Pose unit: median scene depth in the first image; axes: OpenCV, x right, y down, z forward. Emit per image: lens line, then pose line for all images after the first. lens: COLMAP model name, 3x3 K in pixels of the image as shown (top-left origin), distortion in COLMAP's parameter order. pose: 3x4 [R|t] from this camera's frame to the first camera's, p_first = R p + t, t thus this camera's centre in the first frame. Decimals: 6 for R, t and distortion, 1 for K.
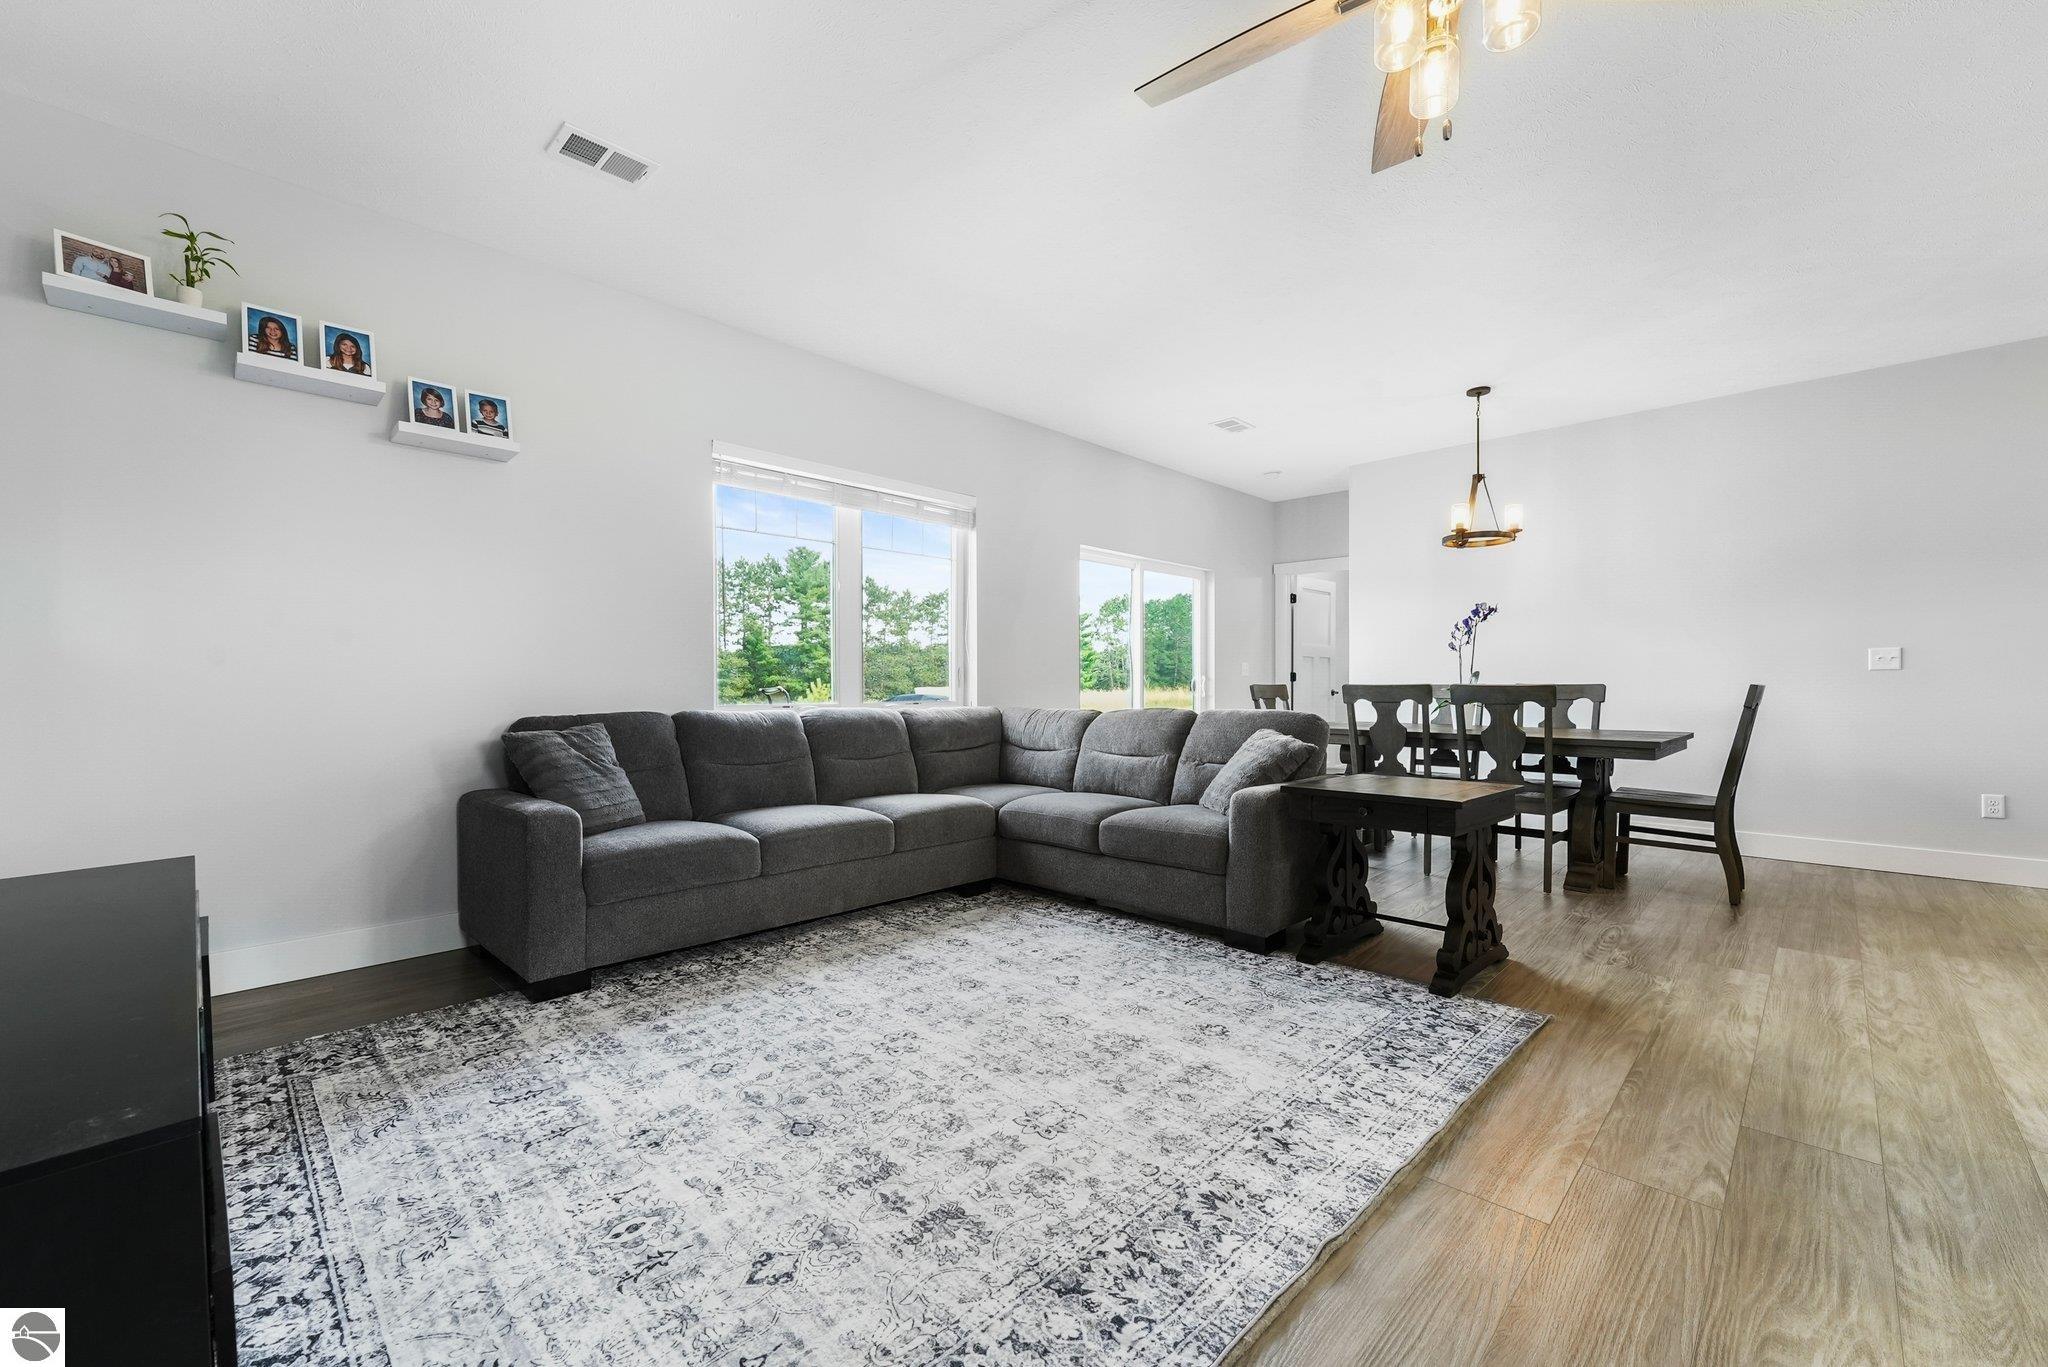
lens RADIAL K [[827.9, 0, 1016.9], [0, 827.9, 684.8], [0, 0, 1]] dist [0.001021, -0.000632]
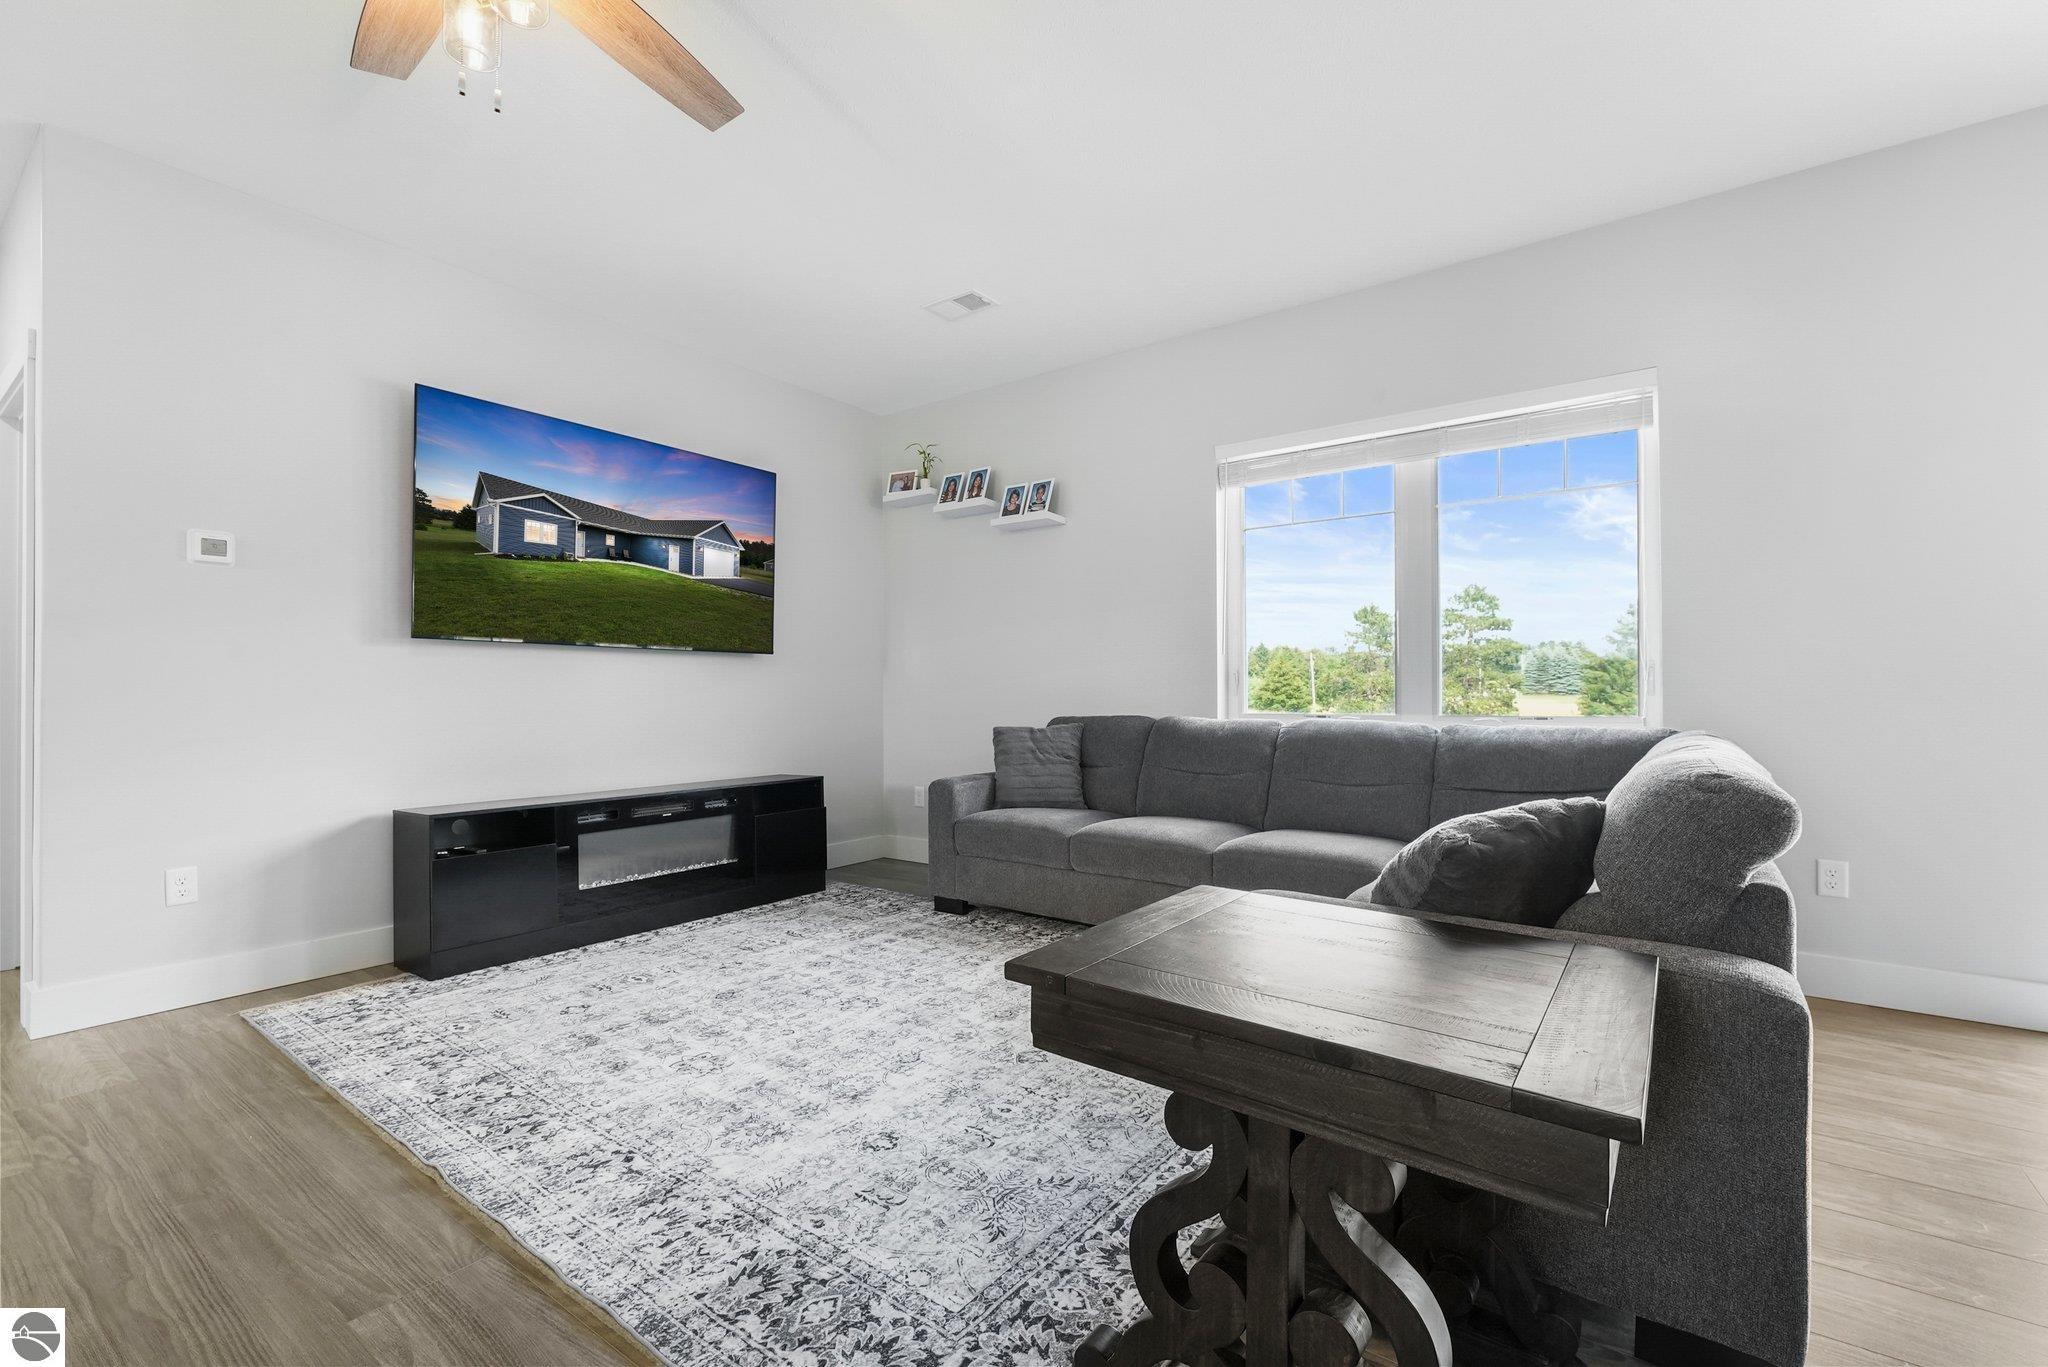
lens RADIAL K [[886.7, 0, 1024.0], [0, 886.7, 683.5], [0, 0, 1]] dist [0.004018, 0.000242]
pose [[0.140958, -0.009167, -0.989973, 1.082163], [0.004356, 0.999953, -0.008639, -0.002321], [0.990006, -0.003095, 0.140991, 1.018732]]
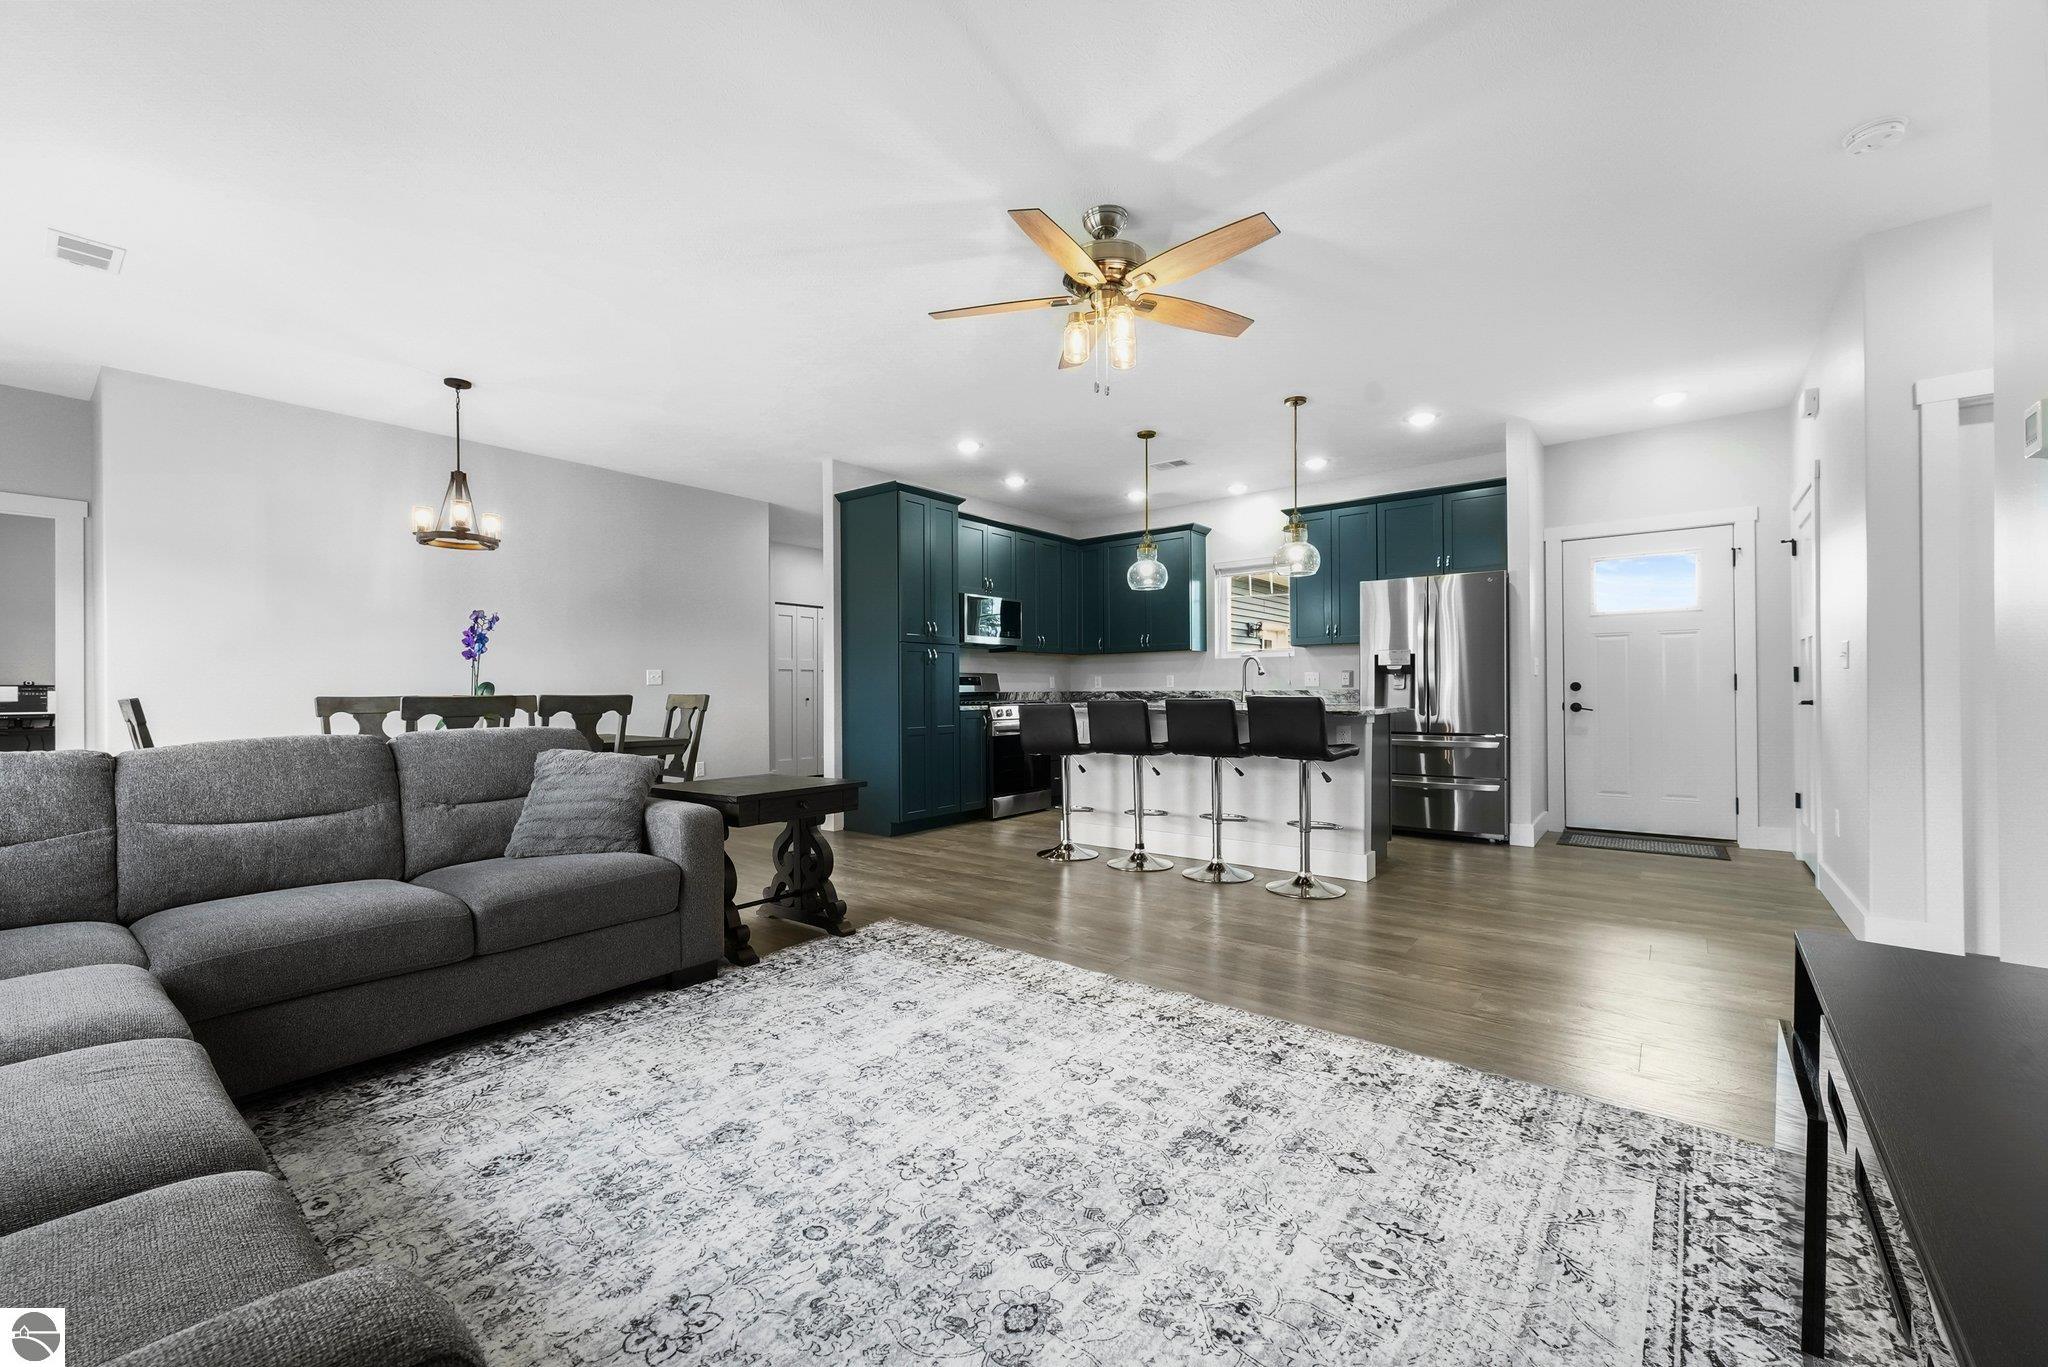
lens RADIAL K [[818.5, 0, 1018.5], [0, 818.5, 689.3], [0, 0, 1]] dist [0.001709, 0.000280]
pose [[-0.097947, 0.005176, 0.995178, -0.868534], [0.006270, 0.999970, -0.004584, 0.000252], [-0.995172, 0.005791, -0.097976, 0.955084]]
